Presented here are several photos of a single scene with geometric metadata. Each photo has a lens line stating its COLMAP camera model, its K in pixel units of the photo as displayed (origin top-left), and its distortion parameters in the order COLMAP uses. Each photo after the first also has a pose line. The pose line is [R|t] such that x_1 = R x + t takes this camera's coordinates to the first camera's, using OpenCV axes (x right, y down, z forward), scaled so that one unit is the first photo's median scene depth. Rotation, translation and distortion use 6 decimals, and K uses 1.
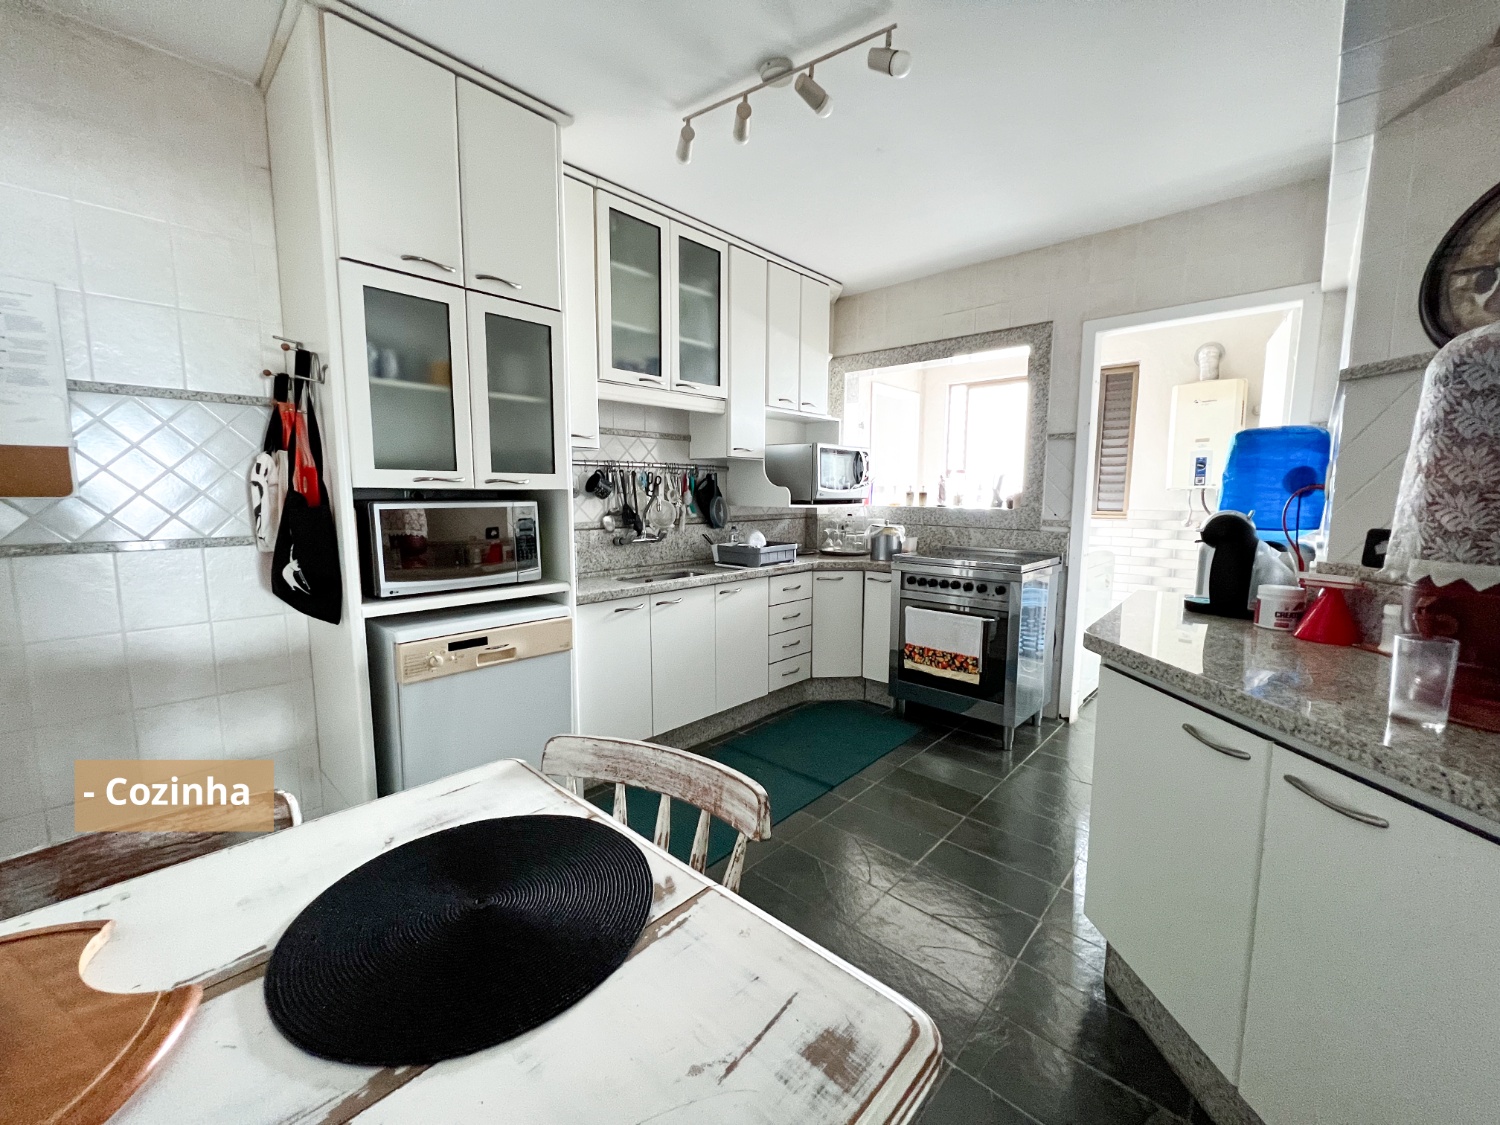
lens RADIAL K [[606.4, 0, 748.9], [0, 606.4, 560.7], [0, 0, 1]] dist [0.000706, -0.000152]
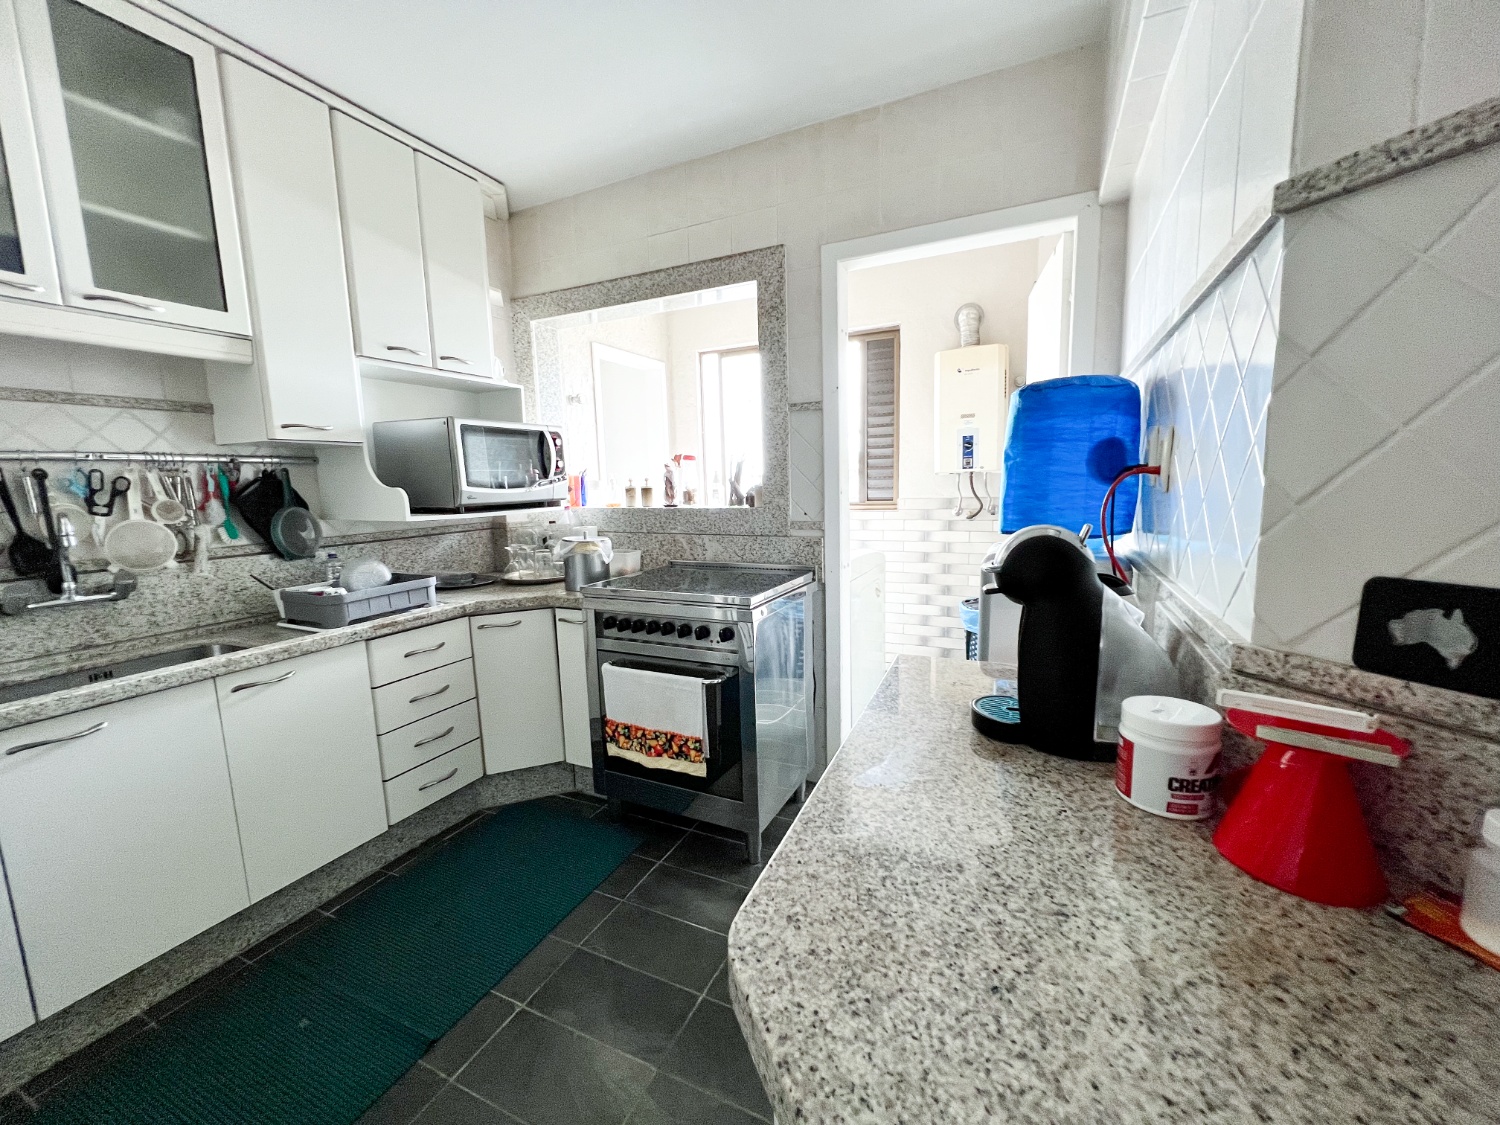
lens RADIAL K [[606.4, 0, 750.1], [0, 606.4, 562.5], [0, 0, 1]] dist [0.000706, -0.000152]
pose [[0.954031, -0.070067, 0.291404, 0.219192], [0.064664, 0.997510, 0.028145, -0.041444], [-0.292650, -0.008008, 0.956186, 0.311050]]
